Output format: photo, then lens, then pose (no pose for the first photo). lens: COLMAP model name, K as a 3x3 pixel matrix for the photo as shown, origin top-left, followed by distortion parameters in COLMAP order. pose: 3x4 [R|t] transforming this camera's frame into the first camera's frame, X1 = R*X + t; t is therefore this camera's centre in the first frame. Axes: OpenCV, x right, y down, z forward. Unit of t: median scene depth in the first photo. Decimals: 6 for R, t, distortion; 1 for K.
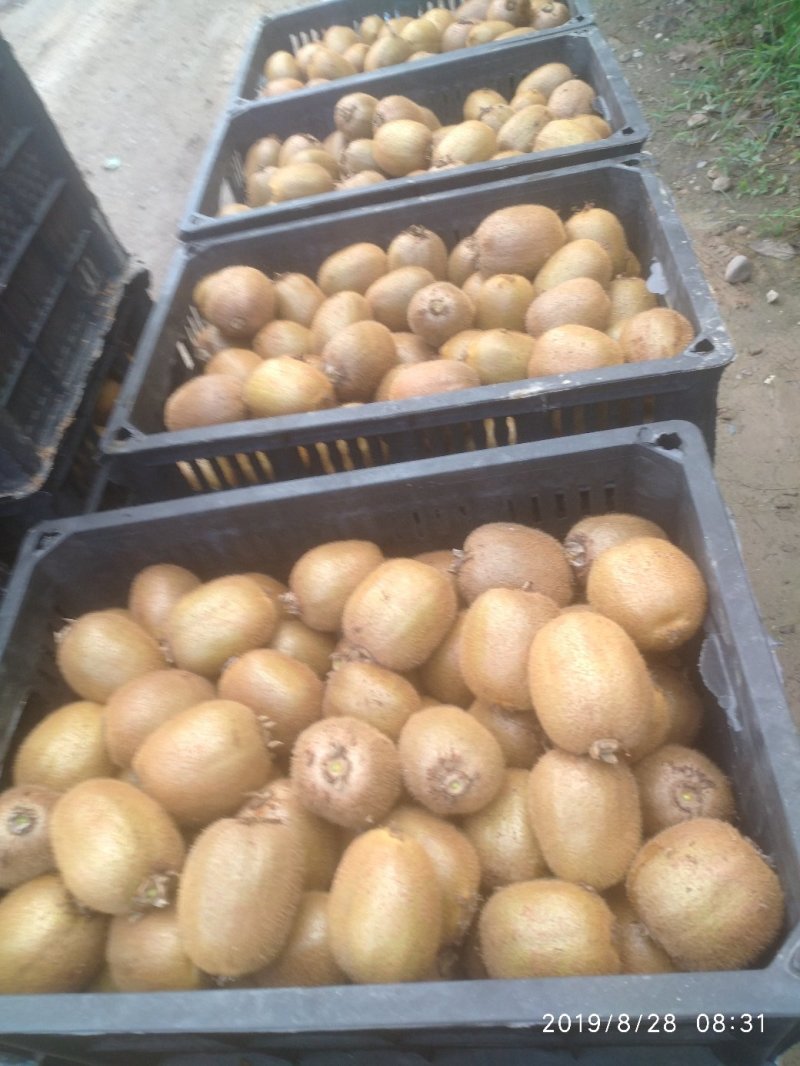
lens RADIAL K [[767.7, 0, 400.0], [0, 767.7, 533.0], [0, 0, 1]] dist [0.010250, 0.002523]
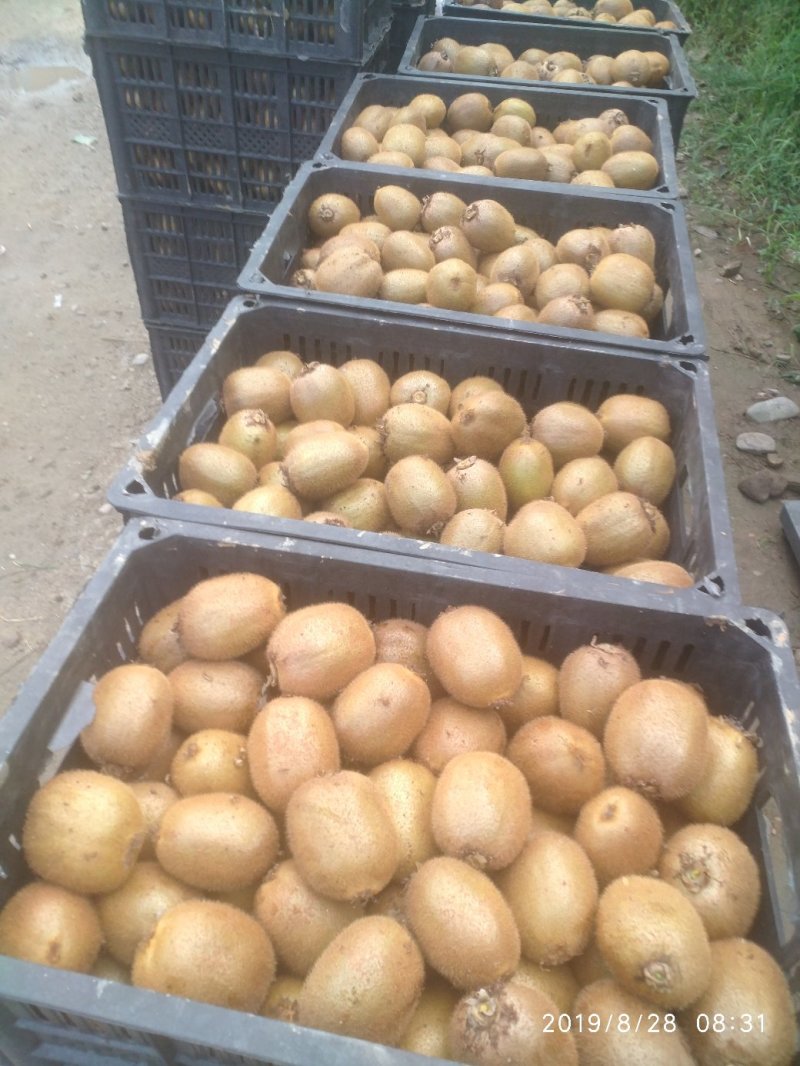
lens RADIAL K [[767.7, 0, 400.0], [0, 767.7, 533.0], [0, 0, 1]] dist [0.010250, 0.002523]
pose [[0.955536, 0.268374, 0.122171, -0.319011], [-0.258721, 0.961816, -0.089297, 1.510928], [-0.141471, 0.053719, 0.988484, -1.130903]]
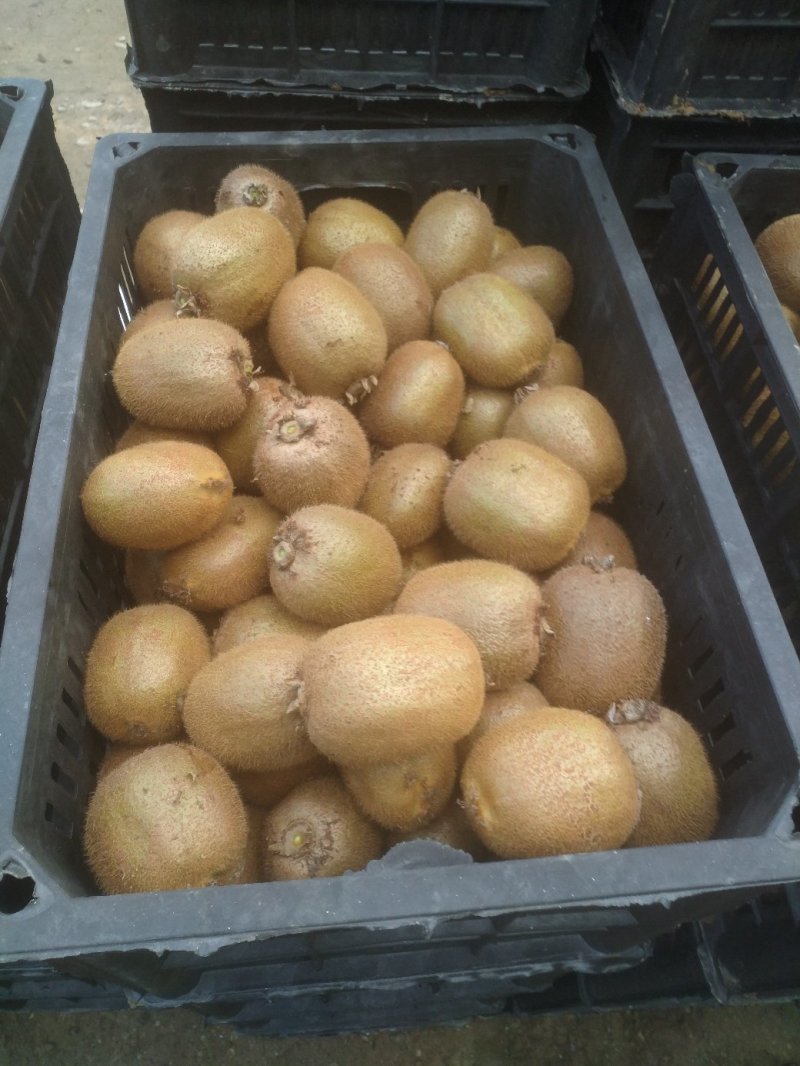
lens RADIAL K [[786.2, 0, 398.3], [0, 786.2, 547.2], [0, 0, 1]] dist [0.032919, -0.000034]
pose [[0.087419, 0.943691, -0.319069, 0.215247], [-0.824067, 0.248466, 0.509095, -0.147815], [0.559706, 0.218430, 0.799386, 0.197028]]
